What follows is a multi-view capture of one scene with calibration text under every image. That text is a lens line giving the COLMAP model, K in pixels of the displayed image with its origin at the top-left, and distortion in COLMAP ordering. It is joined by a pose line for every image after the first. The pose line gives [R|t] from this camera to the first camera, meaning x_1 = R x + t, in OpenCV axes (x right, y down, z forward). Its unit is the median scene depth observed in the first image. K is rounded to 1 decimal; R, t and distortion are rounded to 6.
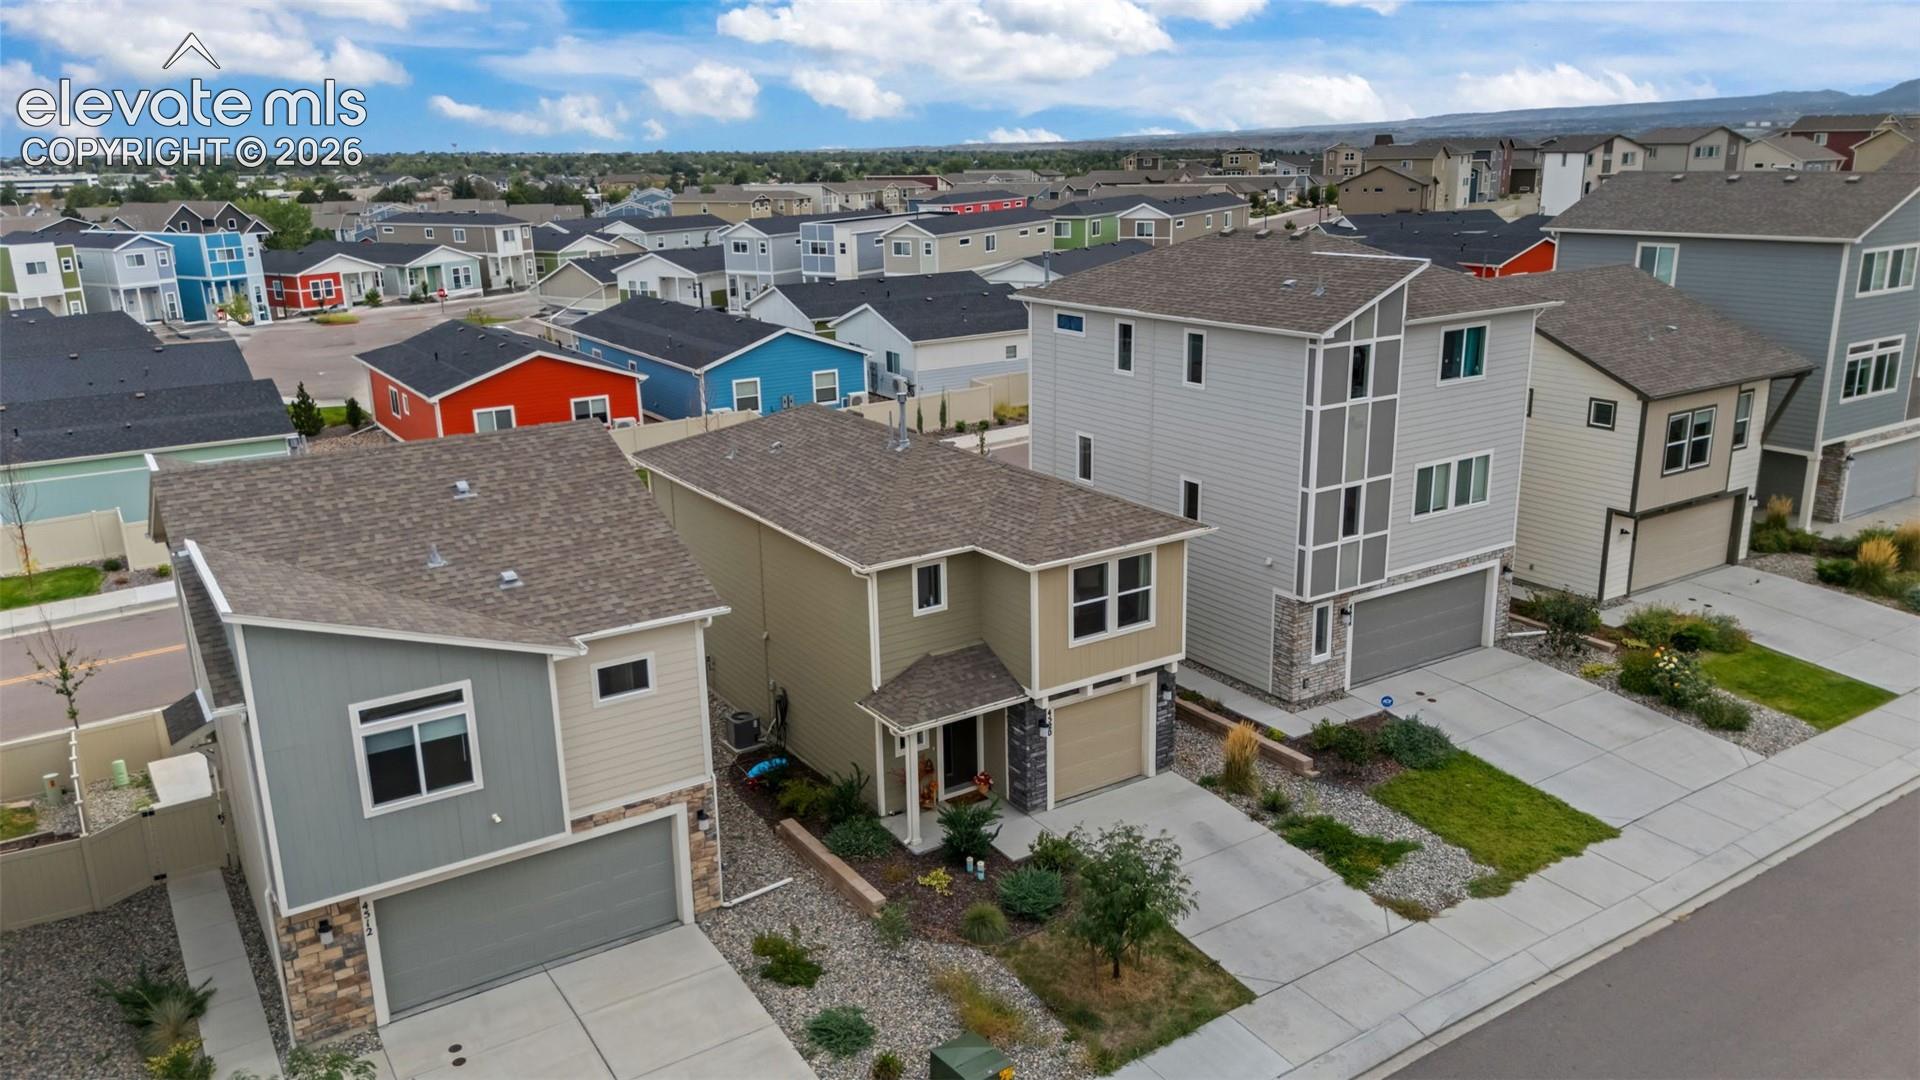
lens RADIAL K [[1410.2, 0, 960.0], [0, 1410.2, 540.0], [0, 0, 1]] dist [0.091905, -0.105297]
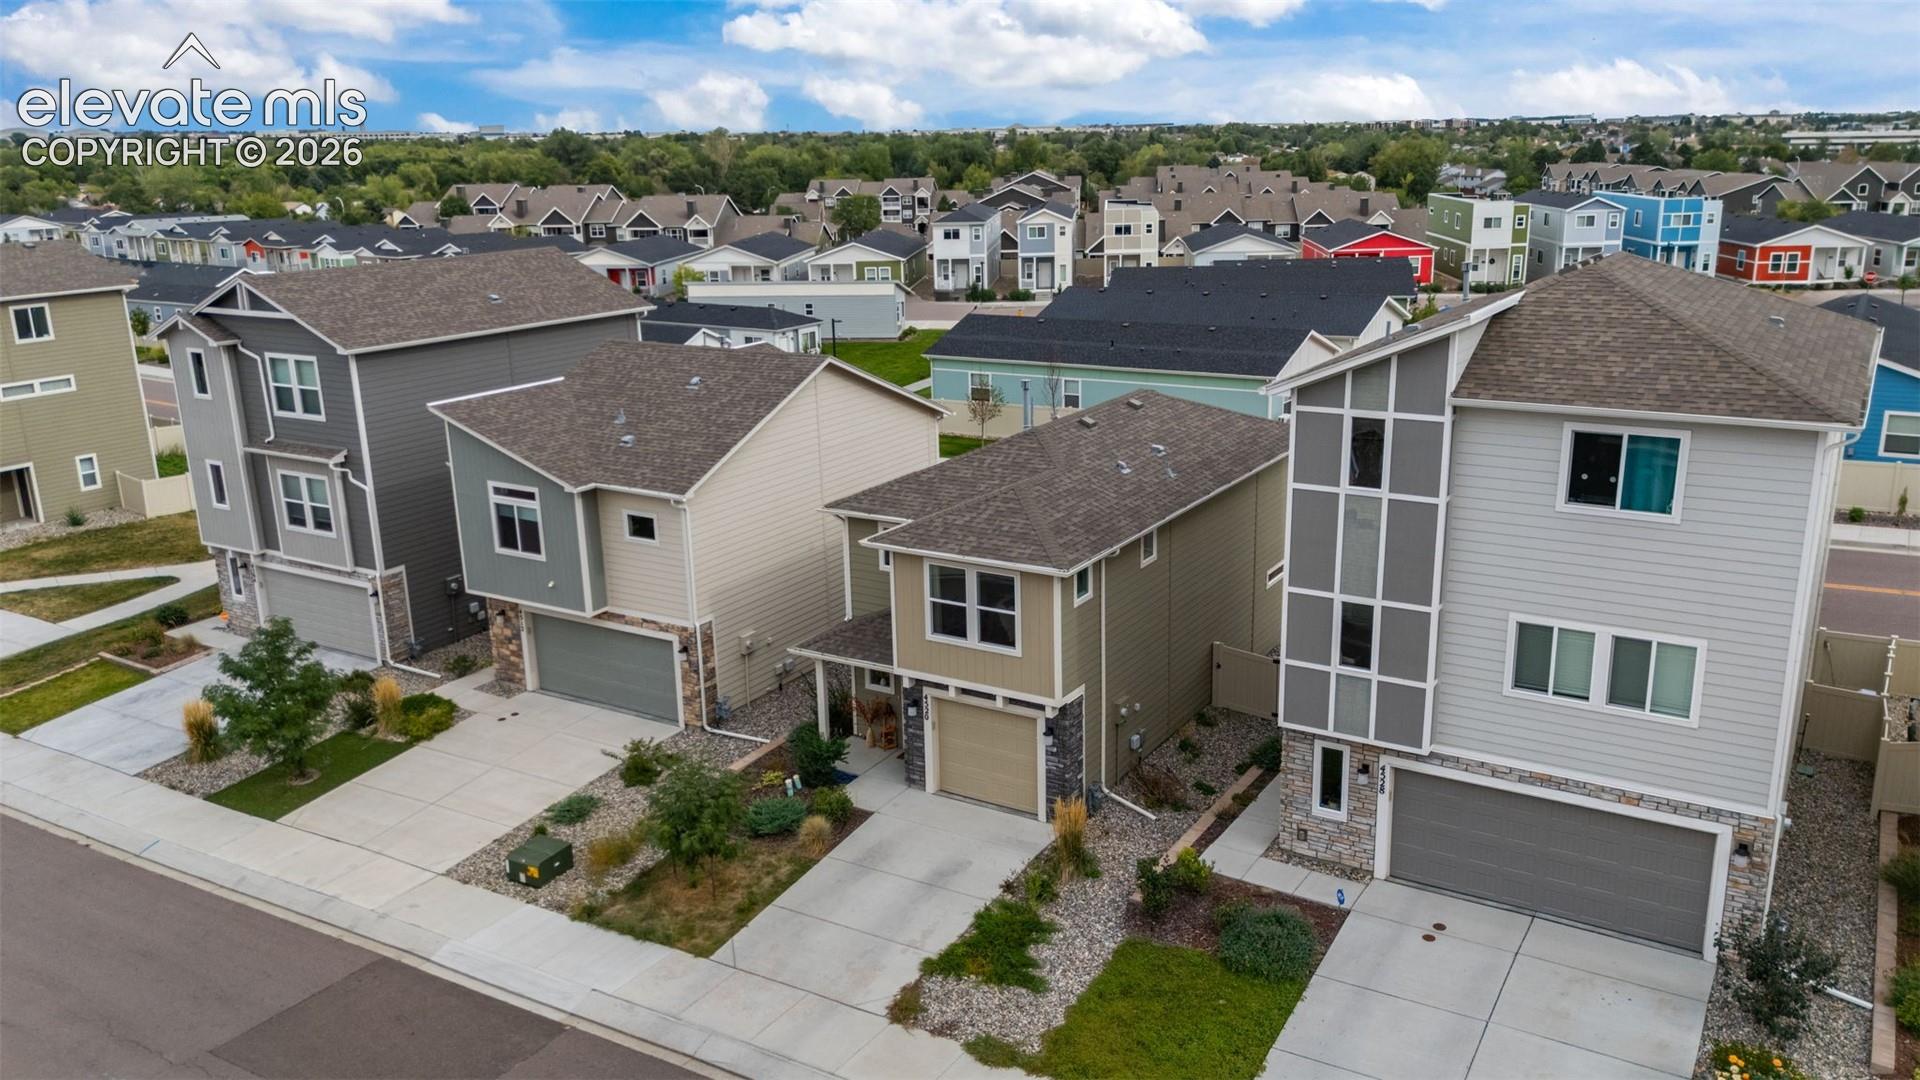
lens RADIAL K [[1469.3, 0, 956.8], [0, 1469.3, 507.7], [0, 0, 1]] dist [0.061538, -0.007838]
pose [[0.424505, 0.232761, -0.874996, 0.972652], [-0.233043, 0.961921, 0.142823, -0.168220], [0.874921, 0.143283, 0.462584, 0.500861]]
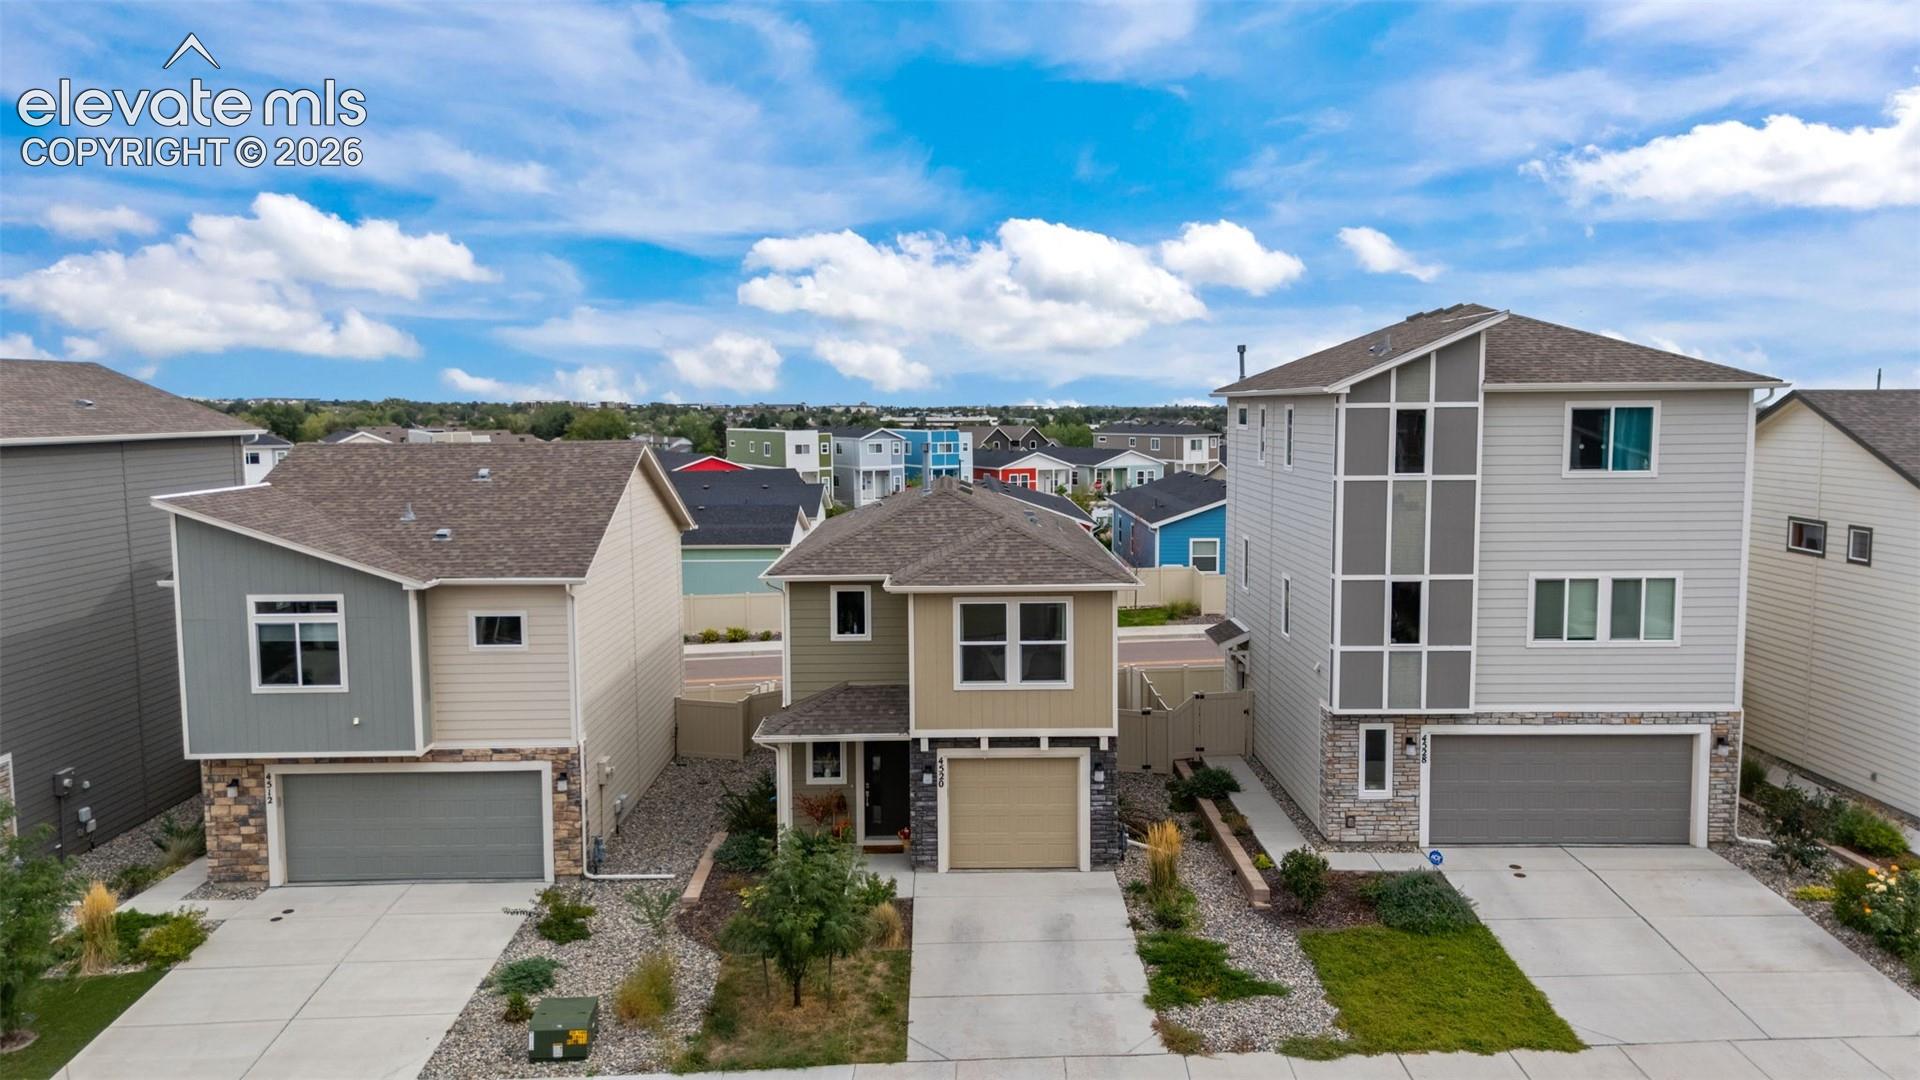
lens RADIAL K [[1421.6, 0, 961.0], [0, 1421.6, 525.6], [0, 0, 1]] dist [0.092863, -0.108313]
pose [[0.842604, 0.059992, -0.535181, 0.568144], [-0.156492, 0.978169, -0.136736, 0.096175], [0.515294, 0.198966, 0.833597, 0.185766]]
